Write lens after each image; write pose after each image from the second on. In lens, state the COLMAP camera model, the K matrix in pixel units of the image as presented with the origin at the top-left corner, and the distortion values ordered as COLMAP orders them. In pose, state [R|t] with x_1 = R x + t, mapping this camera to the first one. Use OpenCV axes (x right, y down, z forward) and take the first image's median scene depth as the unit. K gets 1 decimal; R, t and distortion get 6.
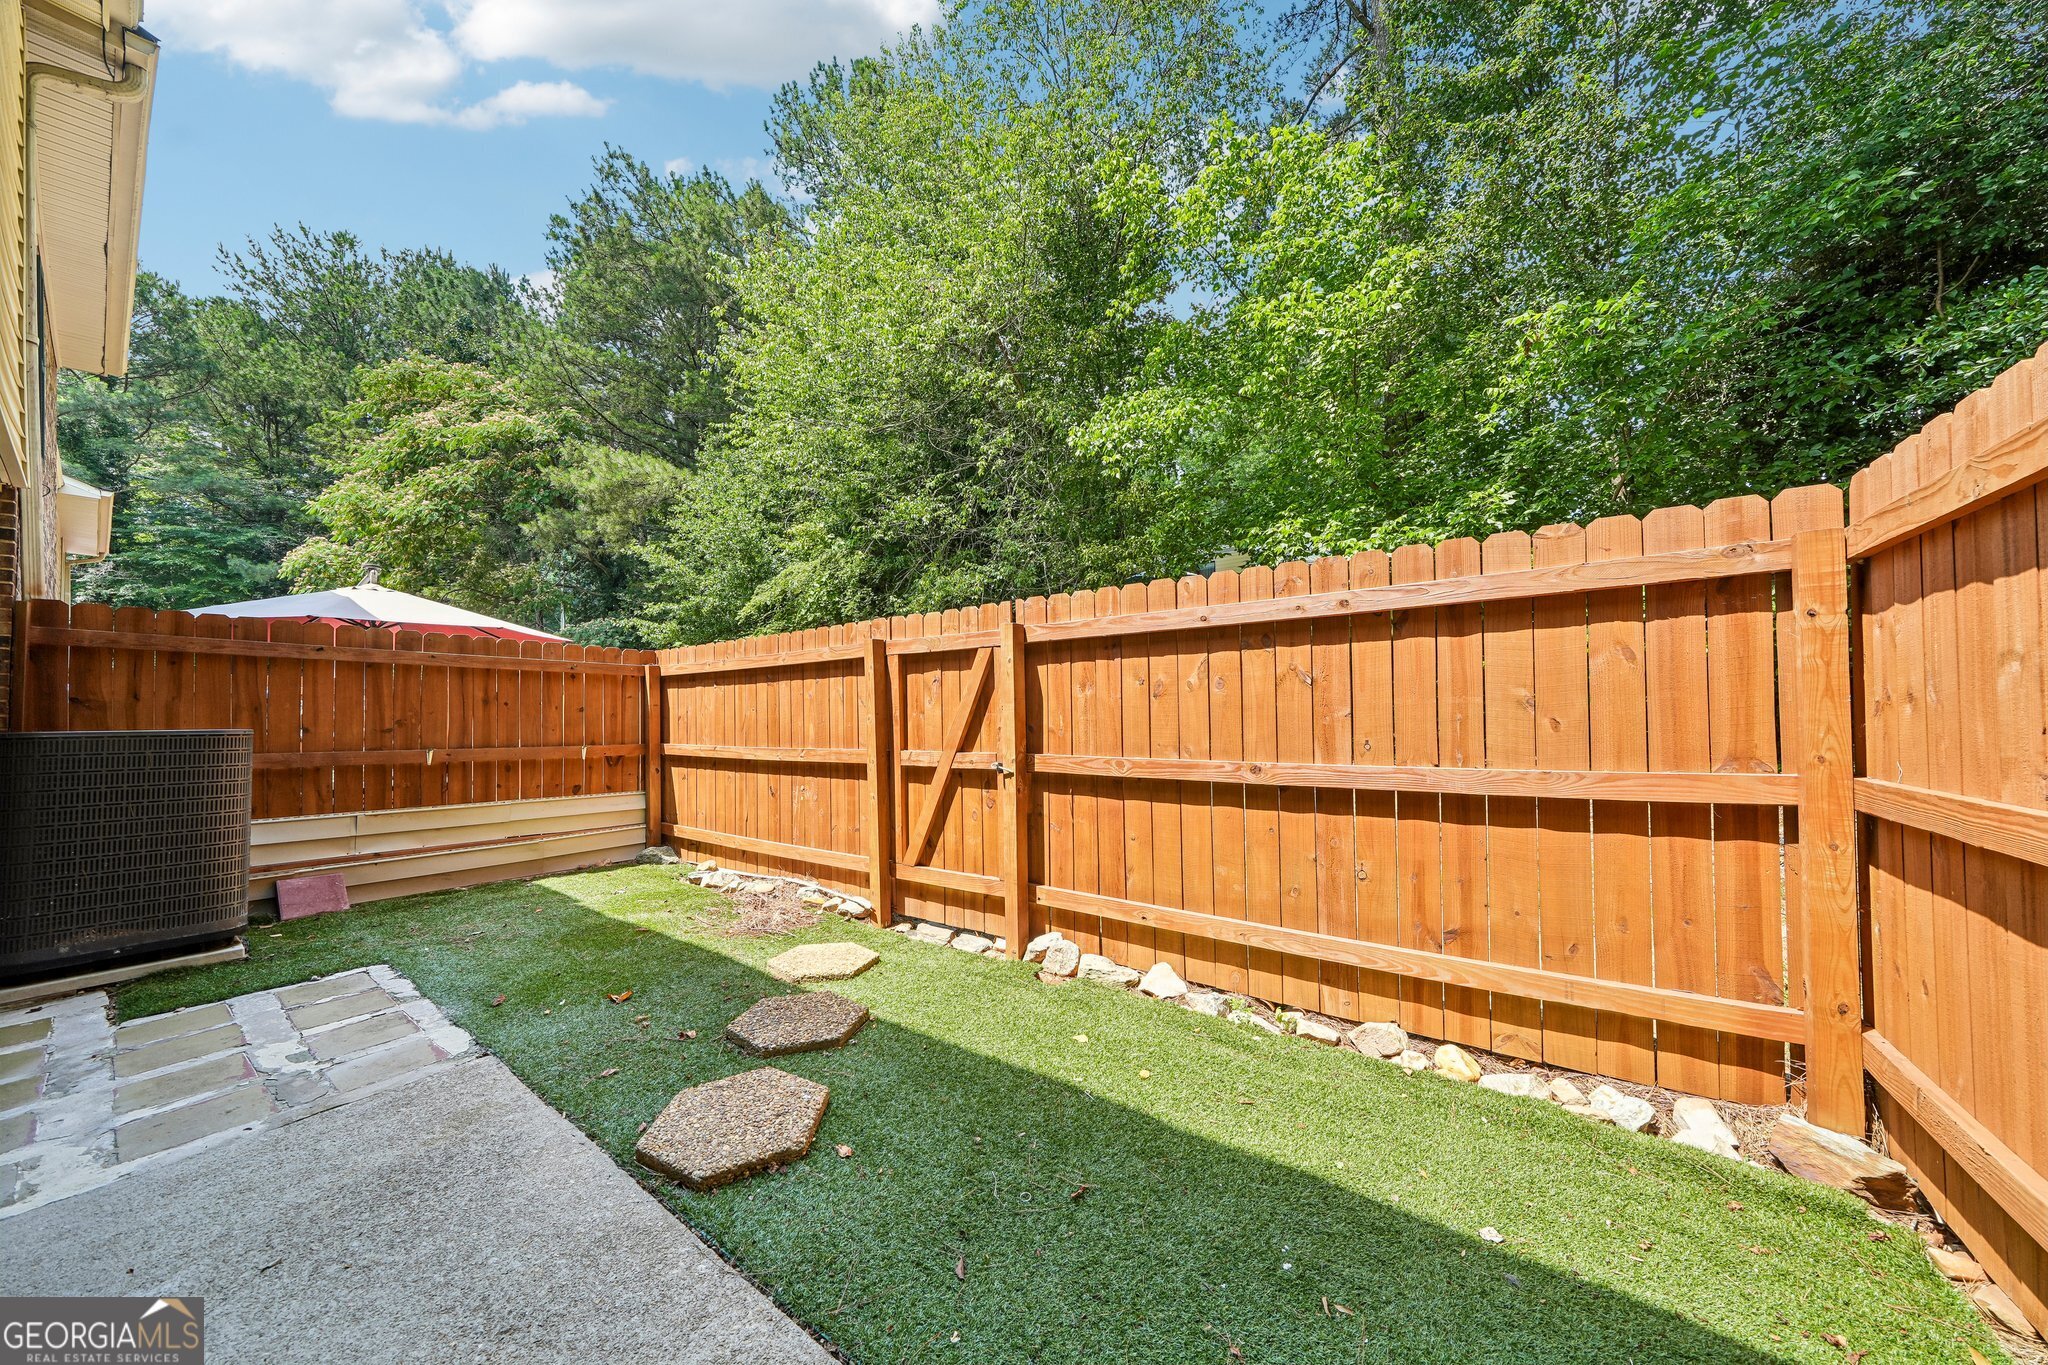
lens RADIAL K [[705.6, 0, 1043.3], [0, 705.6, 702.1], [0, 0, 1]] dist [-0.000748, 0.000049]
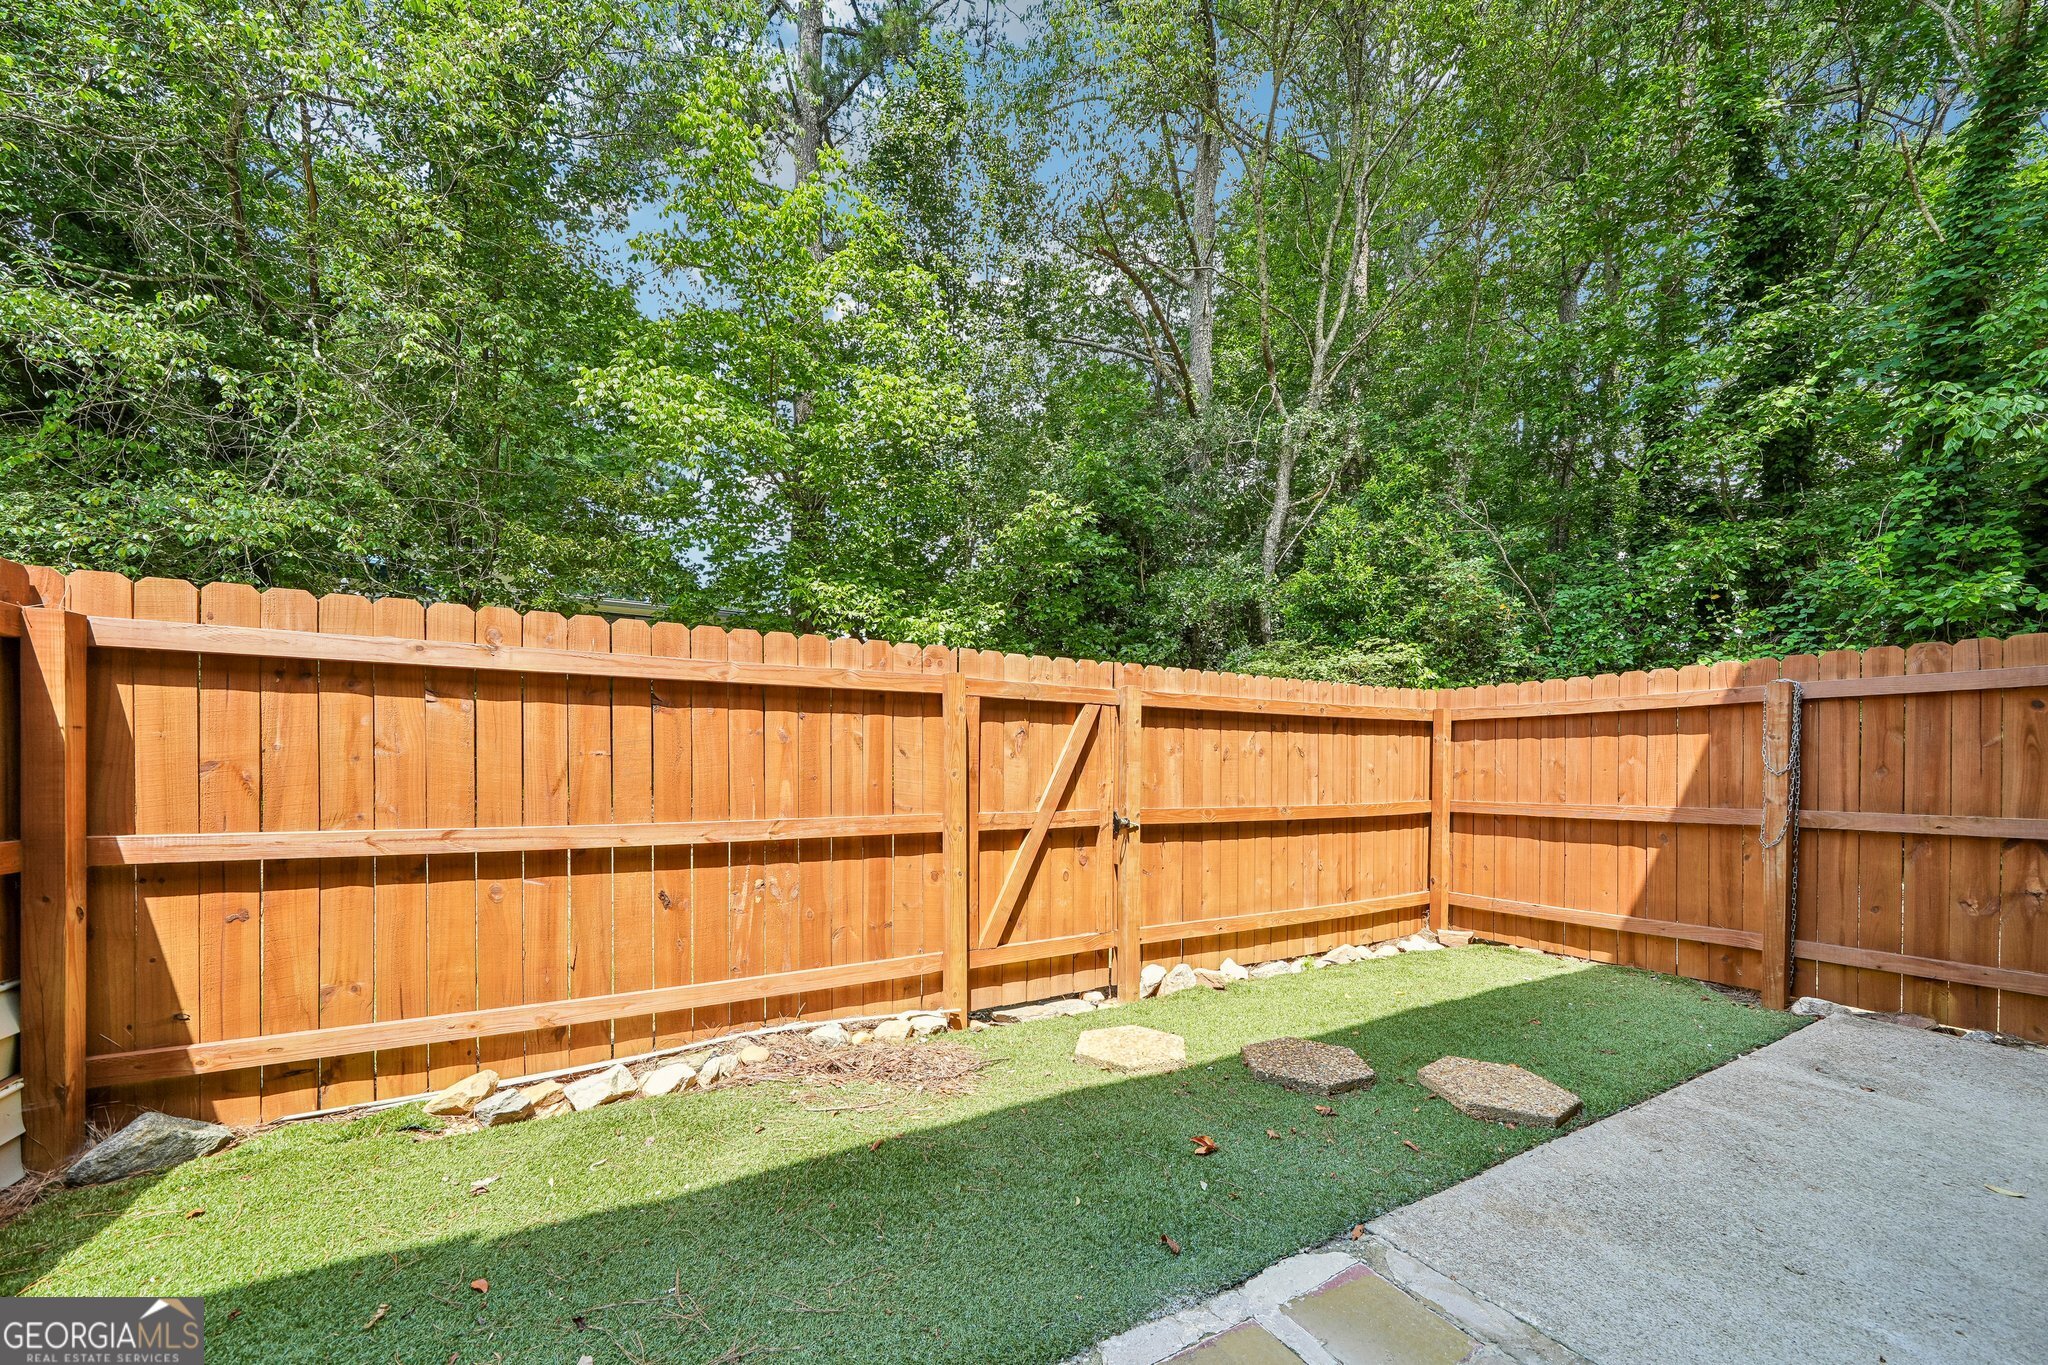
lens RADIAL K [[733.6, 0, 1023.5], [0, 733.6, 768.7], [0, 0, 1]] dist [-0.001031, -0.000014]
pose [[0.409575, 0.009645, 0.912225, -1.010296], [-0.033953, 0.999413, 0.004677, 0.011239], [-0.911644, -0.032888, 0.409662, 0.627398]]
